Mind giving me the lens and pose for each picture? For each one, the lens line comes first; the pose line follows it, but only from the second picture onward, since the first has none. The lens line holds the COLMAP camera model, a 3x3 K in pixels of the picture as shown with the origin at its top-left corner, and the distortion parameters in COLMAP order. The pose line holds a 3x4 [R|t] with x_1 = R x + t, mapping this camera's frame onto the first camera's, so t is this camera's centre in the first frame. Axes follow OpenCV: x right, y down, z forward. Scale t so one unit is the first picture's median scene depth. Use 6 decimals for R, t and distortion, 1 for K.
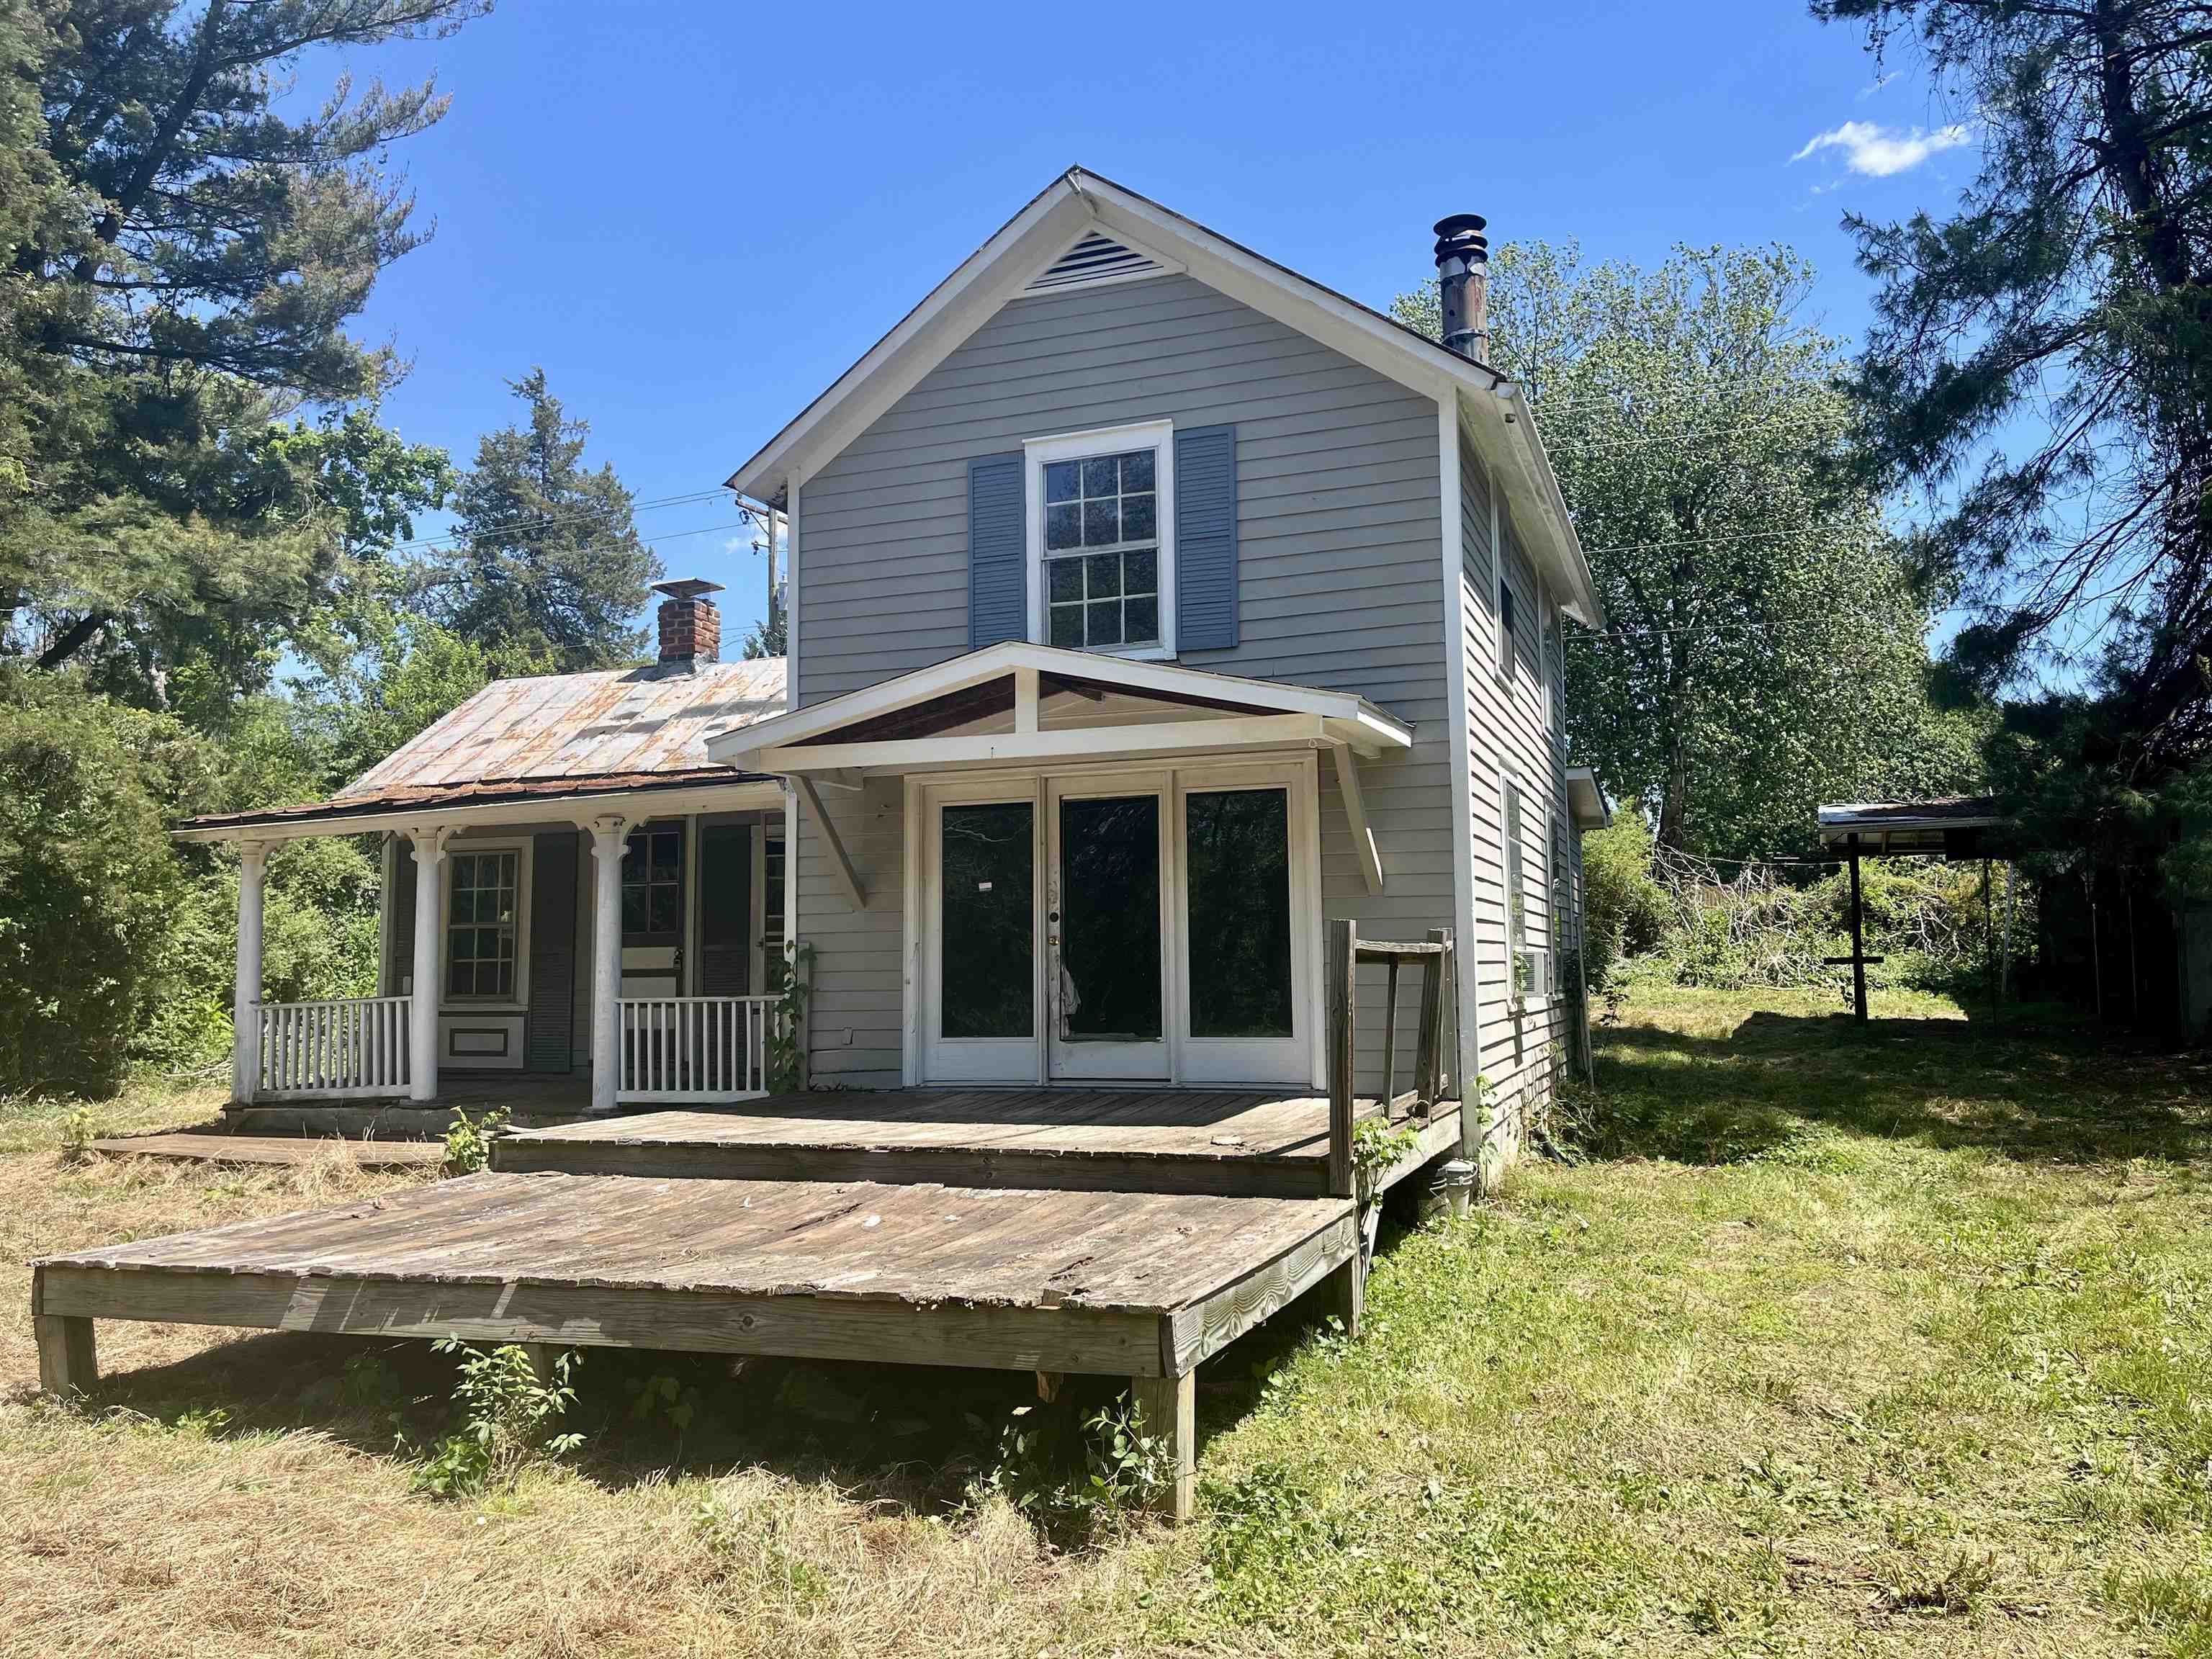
lens RADIAL K [[1674.7, 0, 1117.0], [0, 1674.7, 829.1], [0, 0, 1]] dist [0.071742, -0.091462]
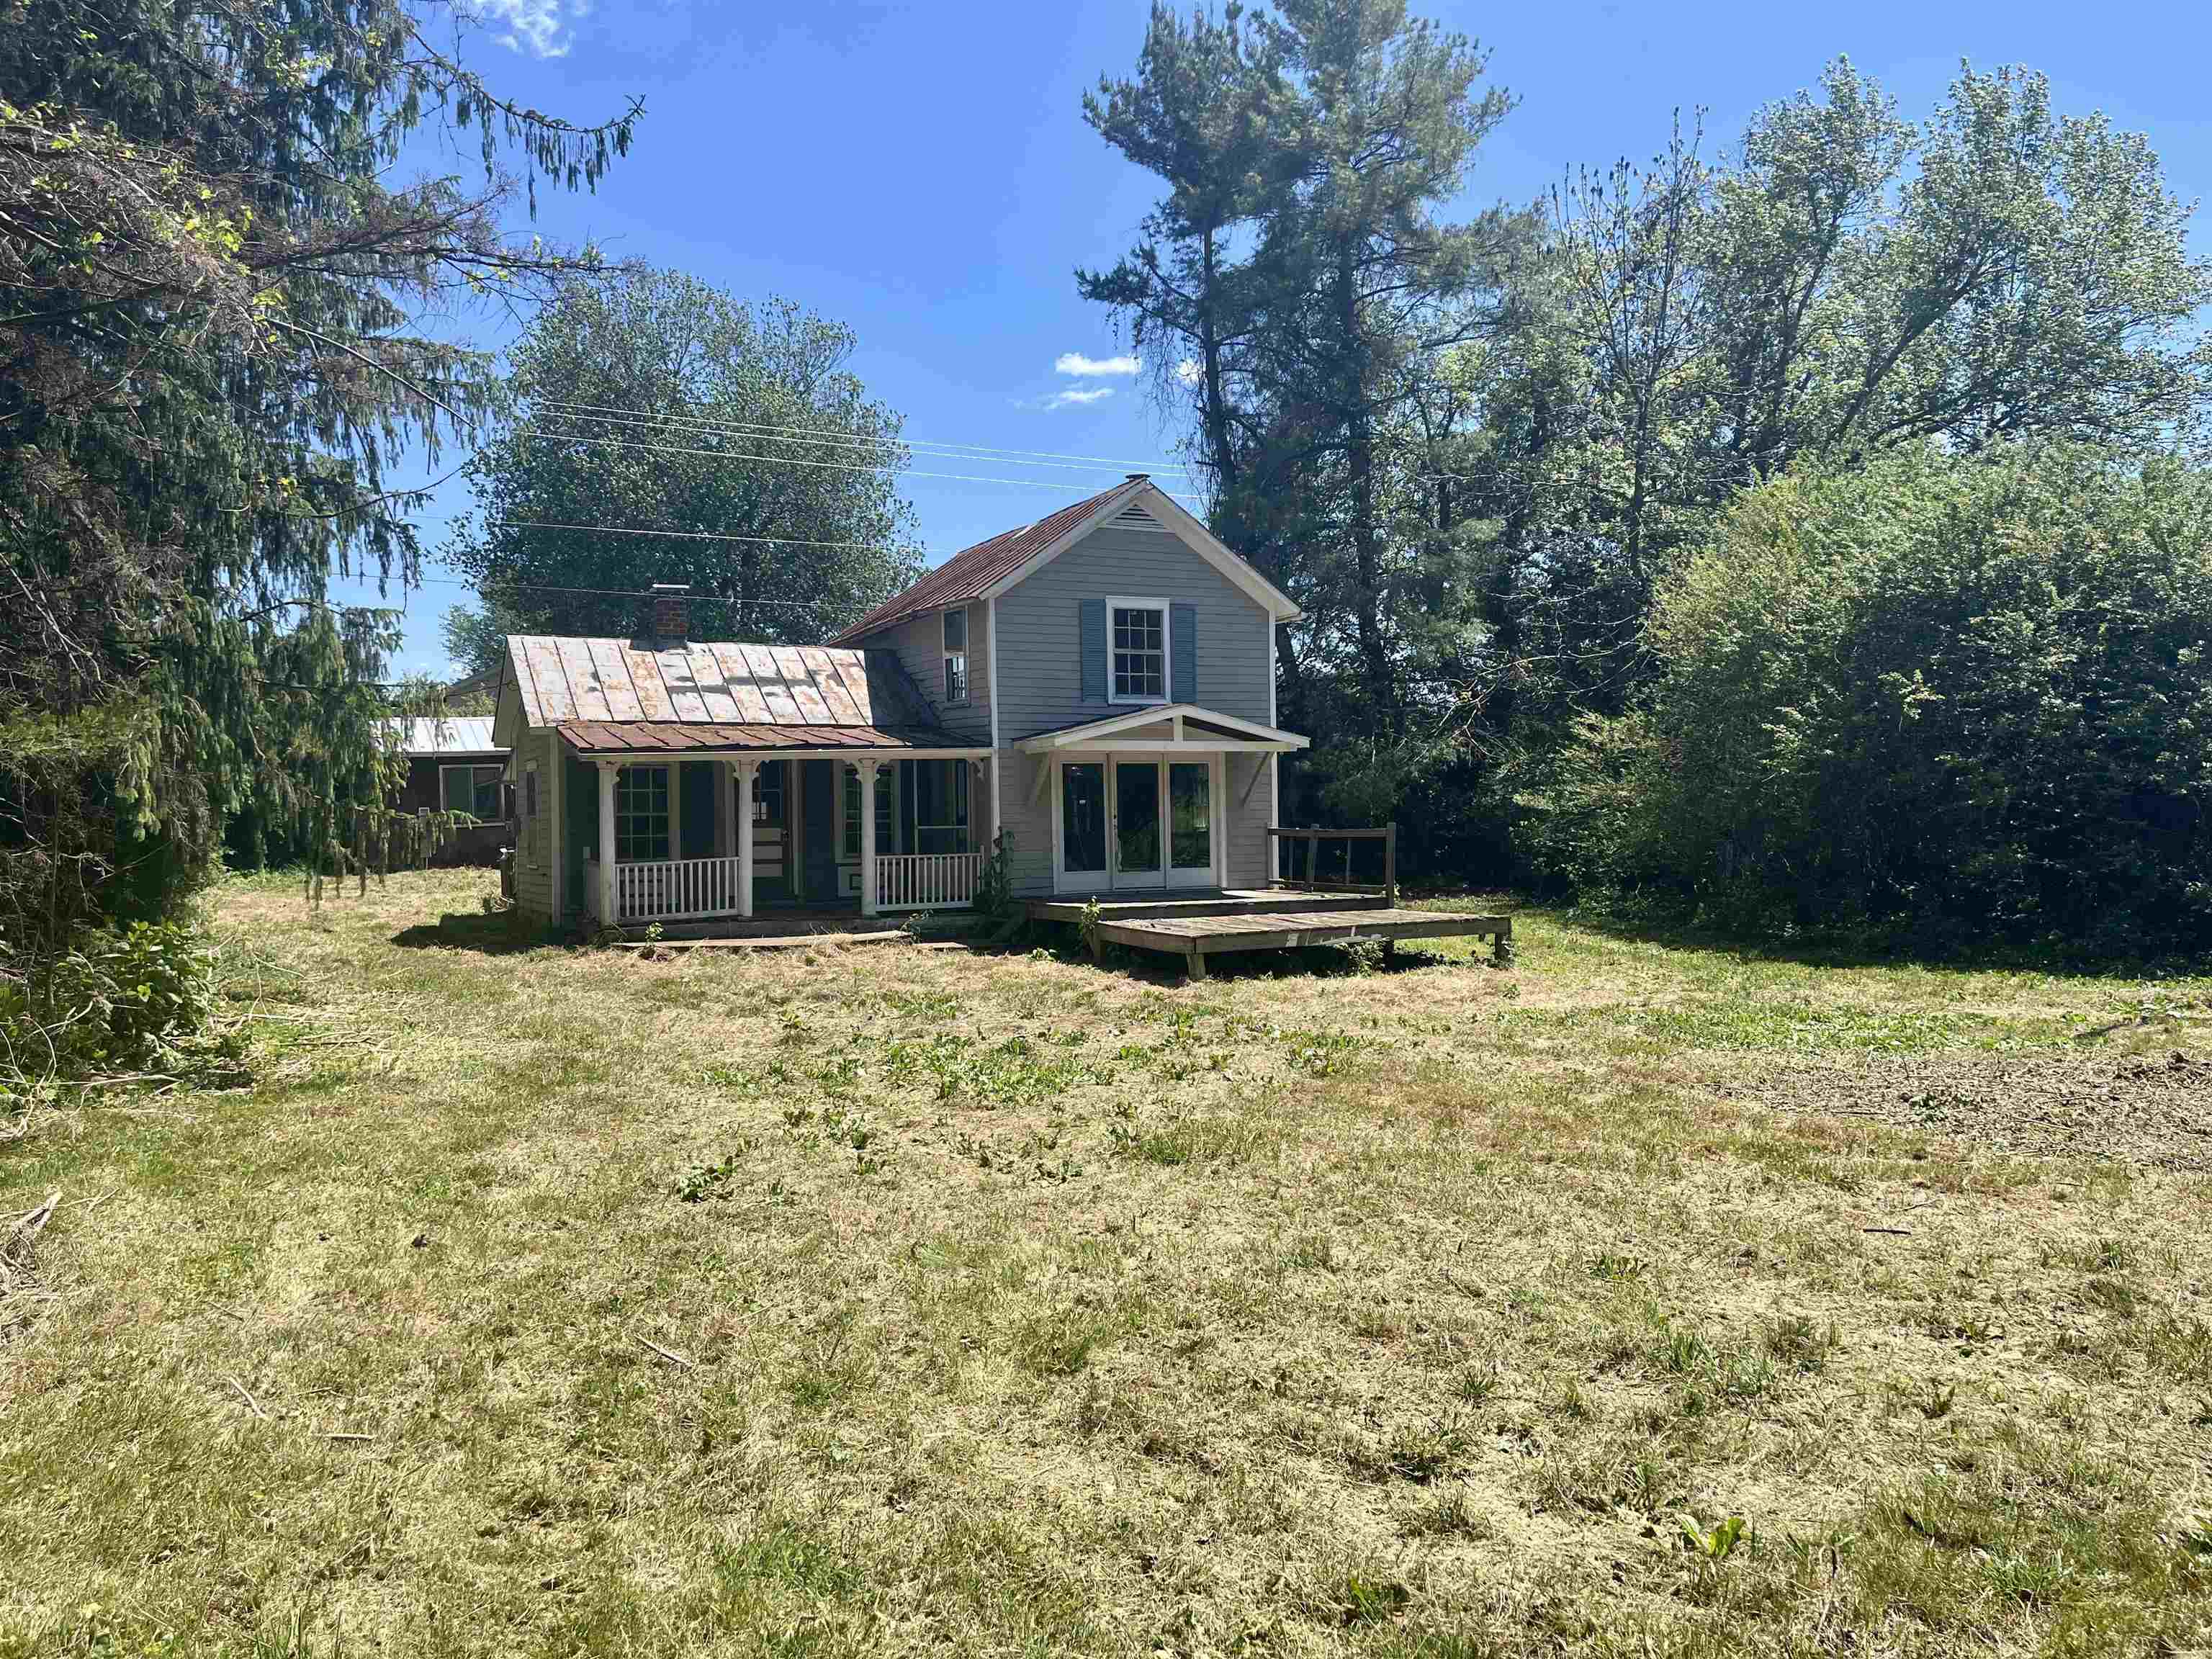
lens RADIAL K [[1674.7, 0, 1104.2], [0, 1674.7, 839.9], [0, 0, 1]] dist [0.071742, -0.091462]
pose [[0.696801, -0.001284, 0.717264, -1.602954], [-0.054653, 0.996996, 0.054879, -0.037598], [-0.715180, -0.077441, 0.694637, -0.517332]]
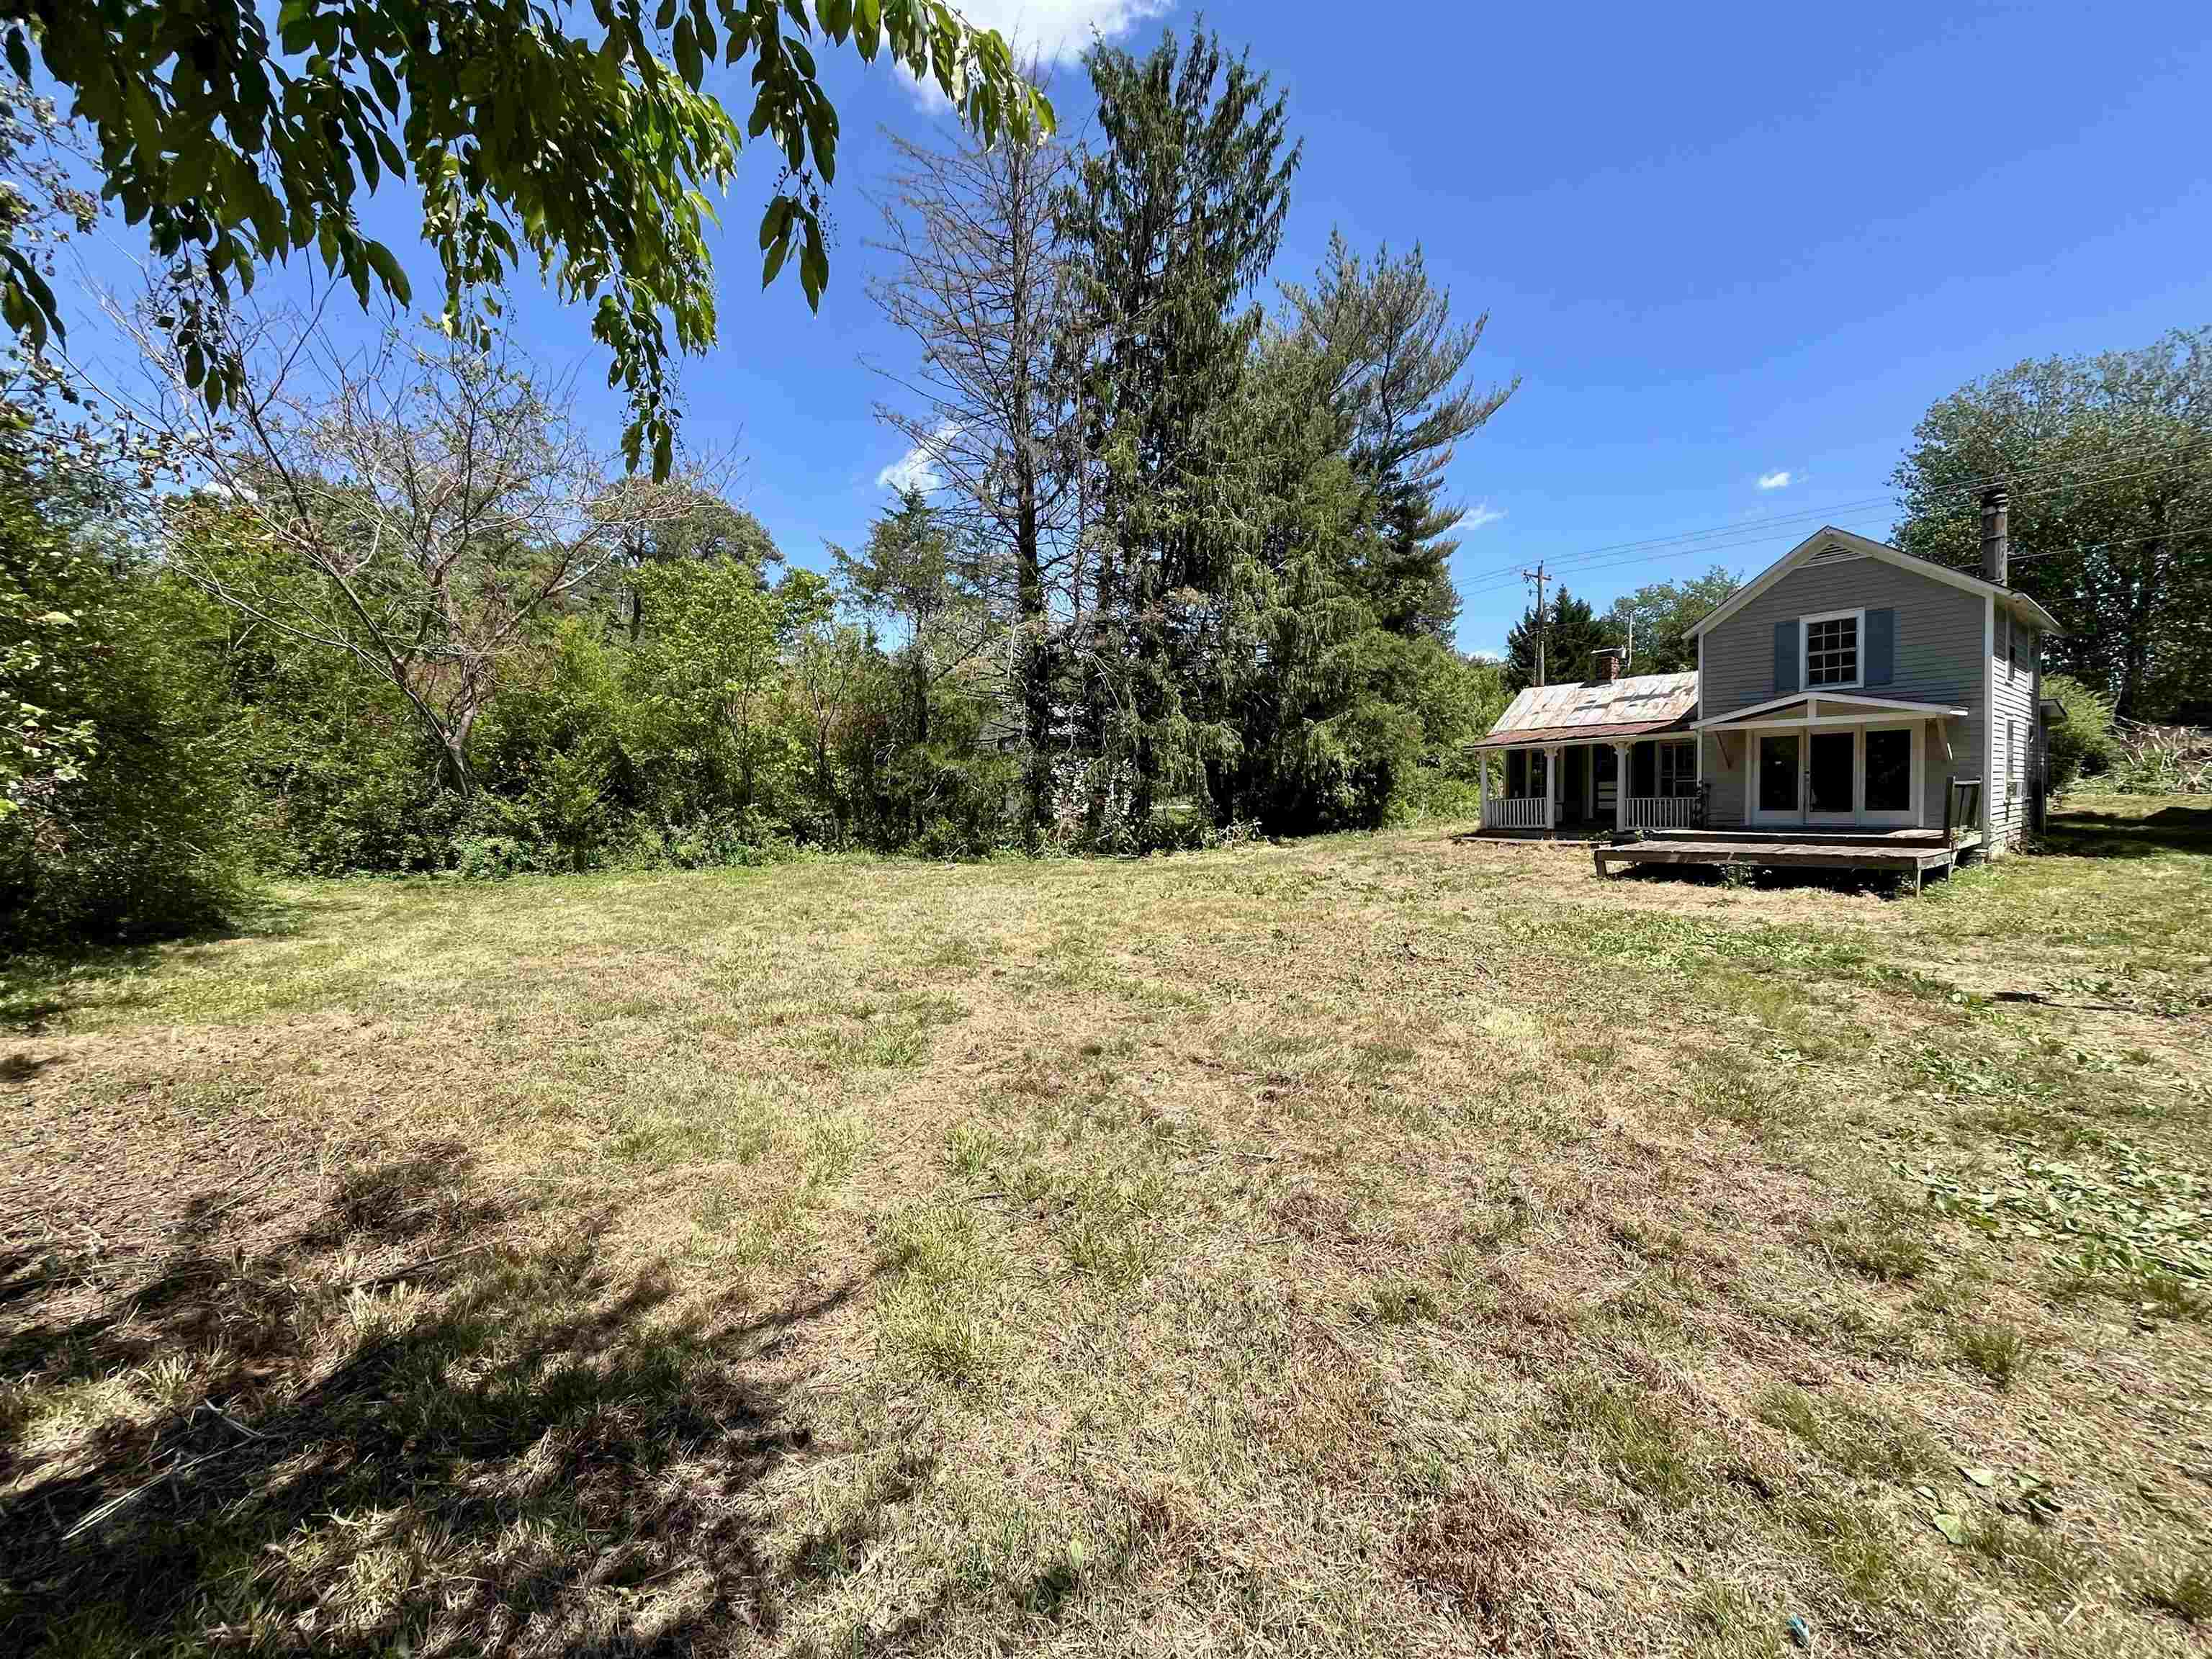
lens RADIAL K [[898.3, 0, 1104.8], [0, 898.3, 831.3], [0, 0, 1]] dist [-0.002549, 0.000117]
pose [[0.853945, 0.018962, -0.520017, -0.279373], [0.050225, 0.991667, 0.118638, -0.101276], [0.517933, -0.127428, 0.845877, -1.087663]]
